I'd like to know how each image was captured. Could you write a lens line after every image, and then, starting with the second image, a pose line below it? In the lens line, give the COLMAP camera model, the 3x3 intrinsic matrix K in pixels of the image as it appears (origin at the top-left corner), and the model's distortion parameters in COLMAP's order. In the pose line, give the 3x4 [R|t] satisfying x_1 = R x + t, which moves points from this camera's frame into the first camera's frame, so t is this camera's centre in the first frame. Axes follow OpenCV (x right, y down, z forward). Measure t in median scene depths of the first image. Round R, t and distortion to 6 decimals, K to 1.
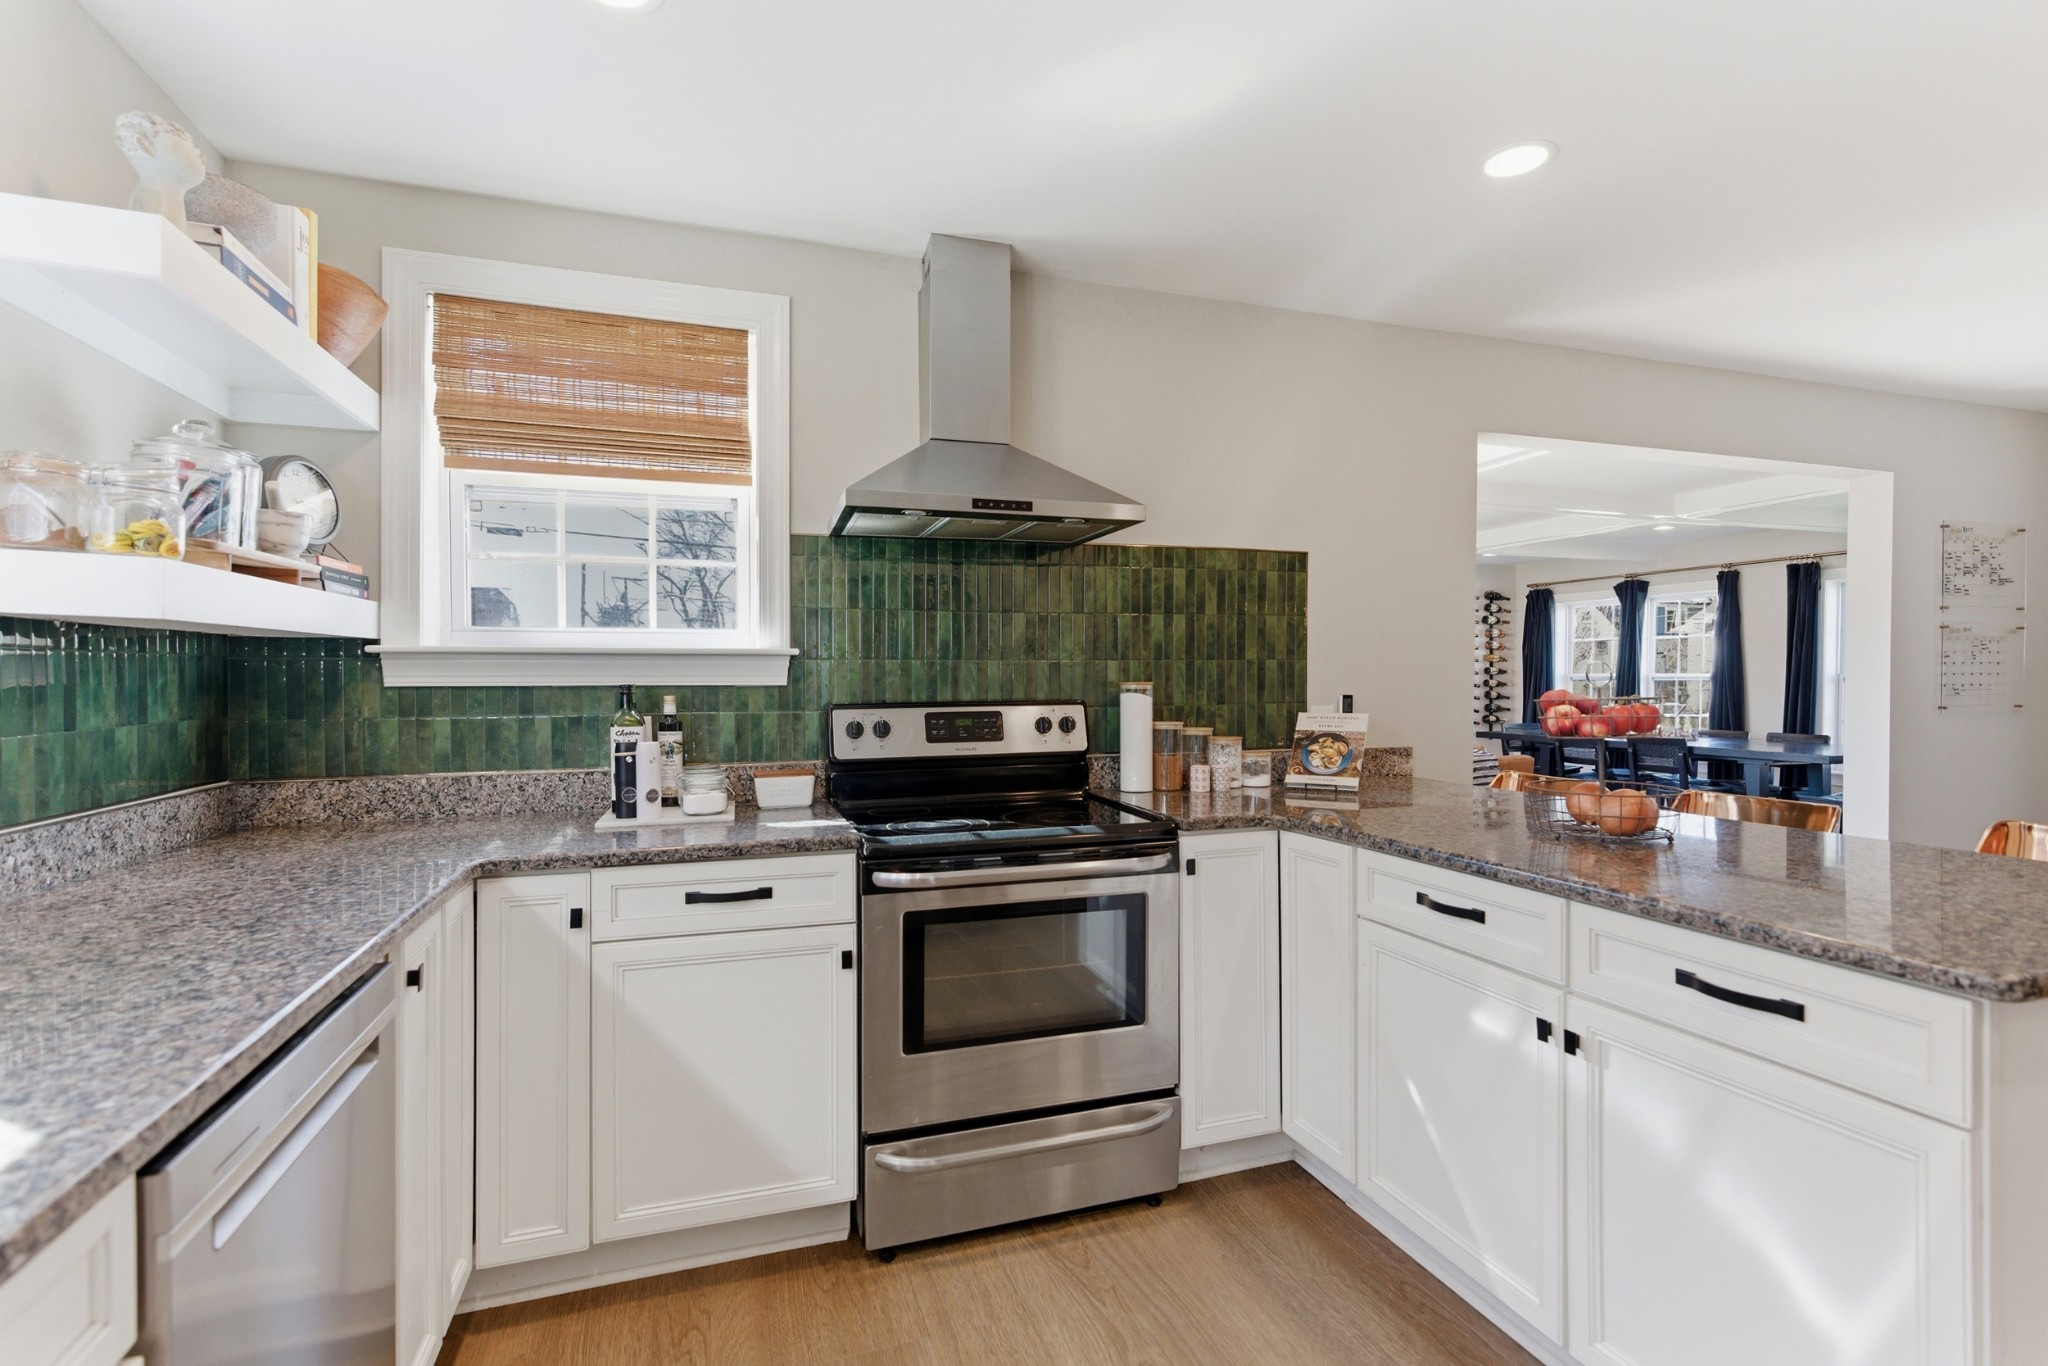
lens RADIAL K [[920.2, 0, 1024.0], [0, 920.2, 683.0], [0, 0, 1]] dist [0.002546, 0.000323]
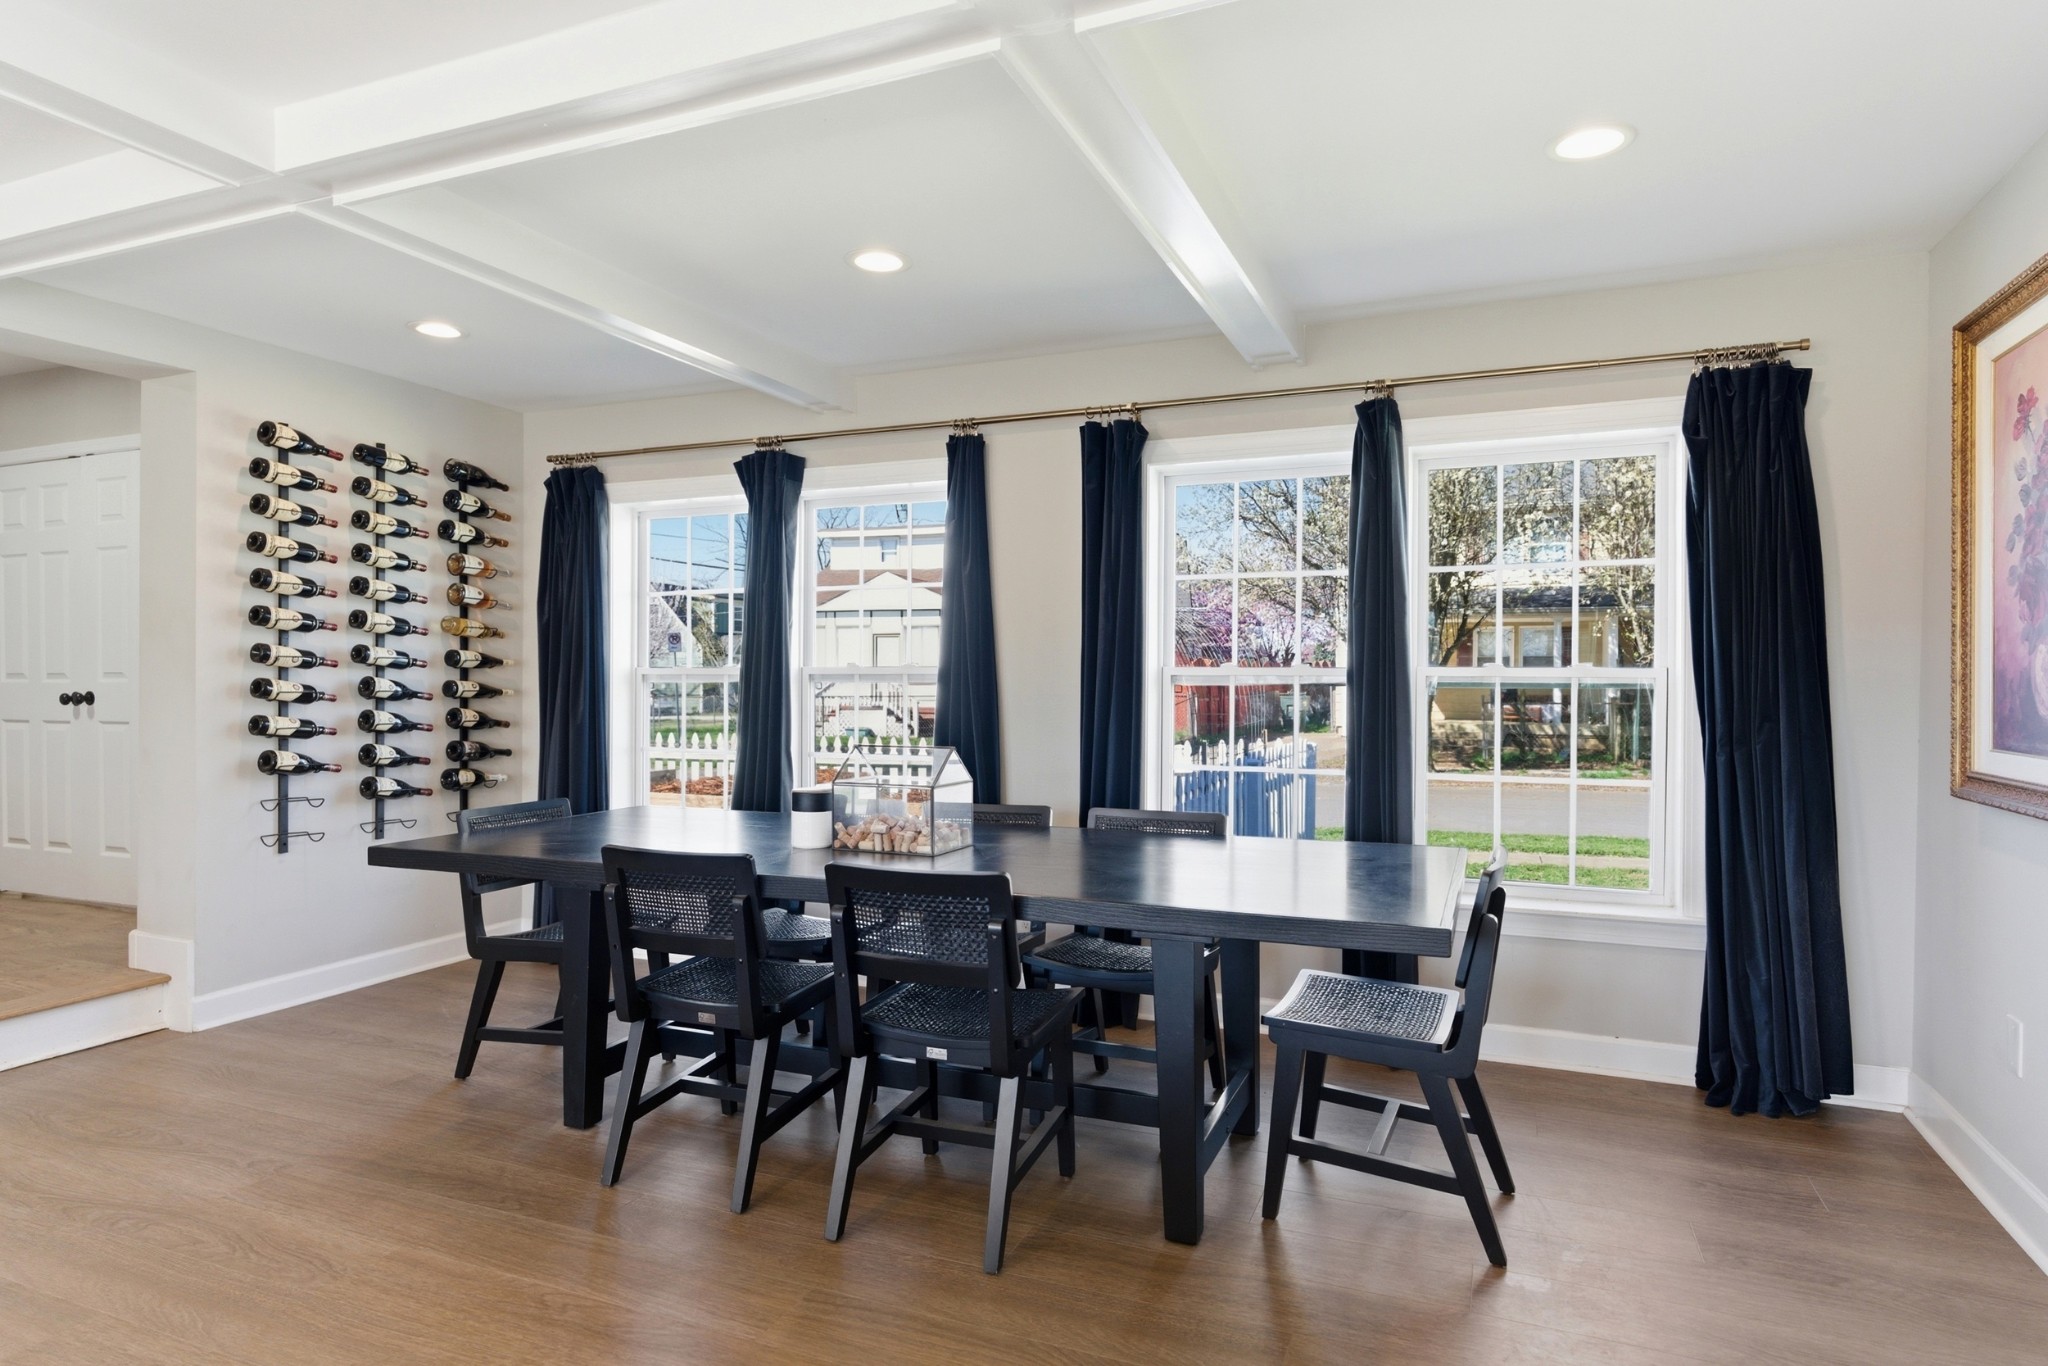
lens RADIAL K [[1116.8, 0, 1024.0], [0, 1116.8, 683.0], [0, 0, 1]] dist [0.009136, 0.001242]
pose [[0.642494, -0.000280, 0.766290, 0.290753], [0.004100, 0.999987, -0.003073, -0.000194], [-0.766279, 0.005116, 0.642487, 0.498564]]
